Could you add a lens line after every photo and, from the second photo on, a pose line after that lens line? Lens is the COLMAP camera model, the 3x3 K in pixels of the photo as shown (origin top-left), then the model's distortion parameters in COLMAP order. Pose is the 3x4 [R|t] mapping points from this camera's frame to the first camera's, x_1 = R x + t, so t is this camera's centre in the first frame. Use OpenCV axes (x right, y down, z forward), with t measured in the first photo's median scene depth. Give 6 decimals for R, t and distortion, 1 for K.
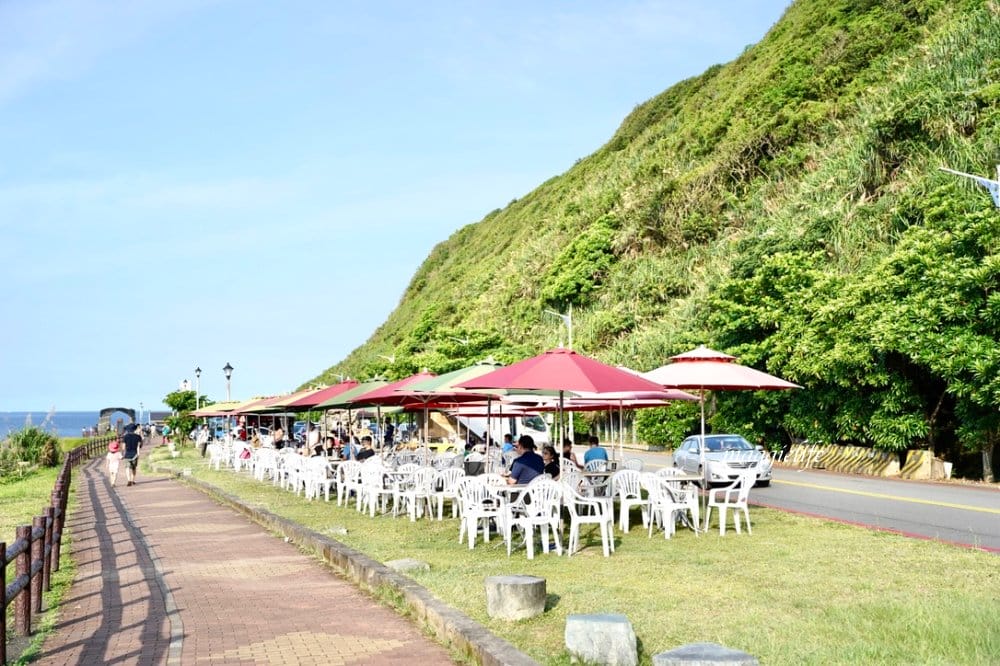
lens RADIAL K [[1004.3, 0, 475.4], [0, 1004.3, 333.8], [0, 0, 1]] dist [0.007533, 0.008529]
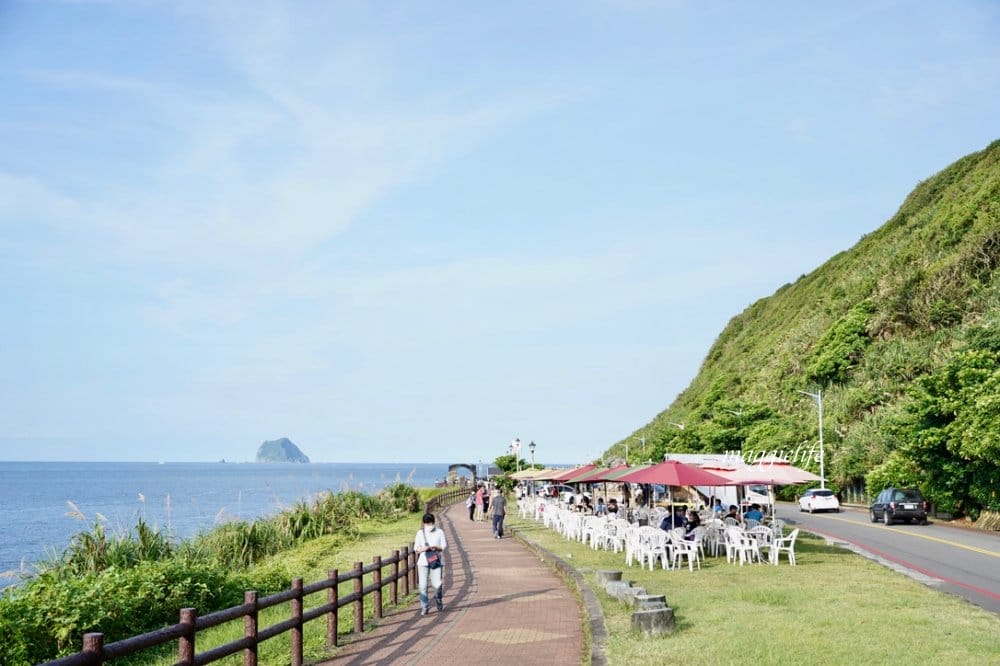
lens RADIAL K [[988.1, 0, 500.0], [0, 988.1, 333.0], [0, 0, 1]] dist [-0.004596, -0.002059]
pose [[0.953289, -0.028242, -0.300737, 0.076023], [0.012628, 0.998475, -0.053739, -0.028424], [0.301796, 0.047432, 0.952192, -0.193882]]
